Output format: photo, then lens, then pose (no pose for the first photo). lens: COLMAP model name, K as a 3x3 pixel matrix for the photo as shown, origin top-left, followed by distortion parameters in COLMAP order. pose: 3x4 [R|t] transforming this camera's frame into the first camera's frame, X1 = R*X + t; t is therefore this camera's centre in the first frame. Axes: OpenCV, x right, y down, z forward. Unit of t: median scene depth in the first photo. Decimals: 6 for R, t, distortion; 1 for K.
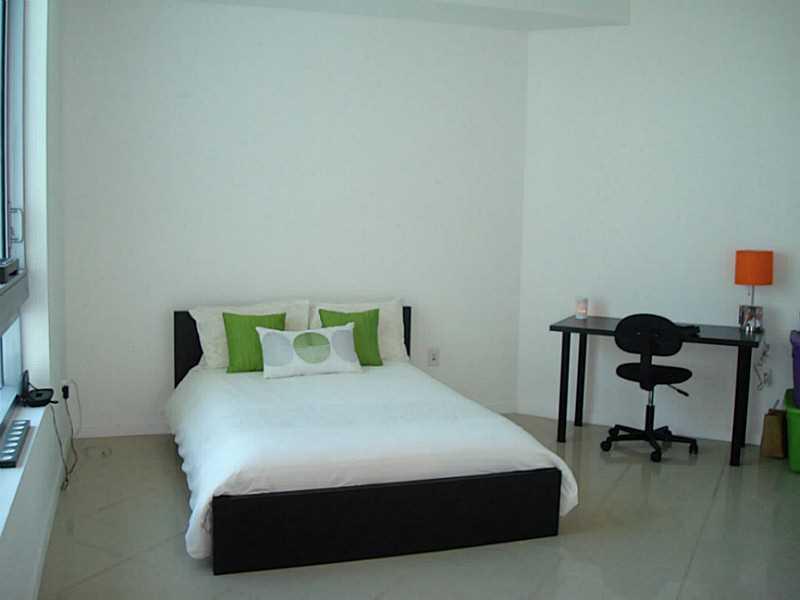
lens RADIAL K [[842.8, 0, 400.0], [0, 842.8, 300.0], [0, 0, 1]] dist [-0.065976, -0.010566]
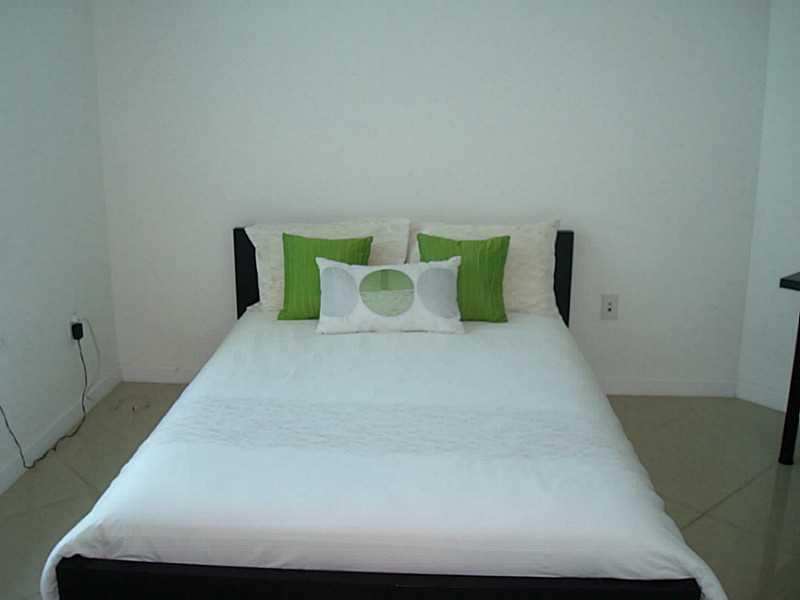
lens RADIAL K [[842.8, 0, 400.0], [0, 842.8, 300.0], [0, 0, 1]] dist [-0.065976, -0.010566]
pose [[0.928937, 0.073549, -0.362860, 0.151037], [-0.024470, 0.990123, 0.138048, -0.031285], [0.369429, -0.119359, 0.921562, 0.376888]]
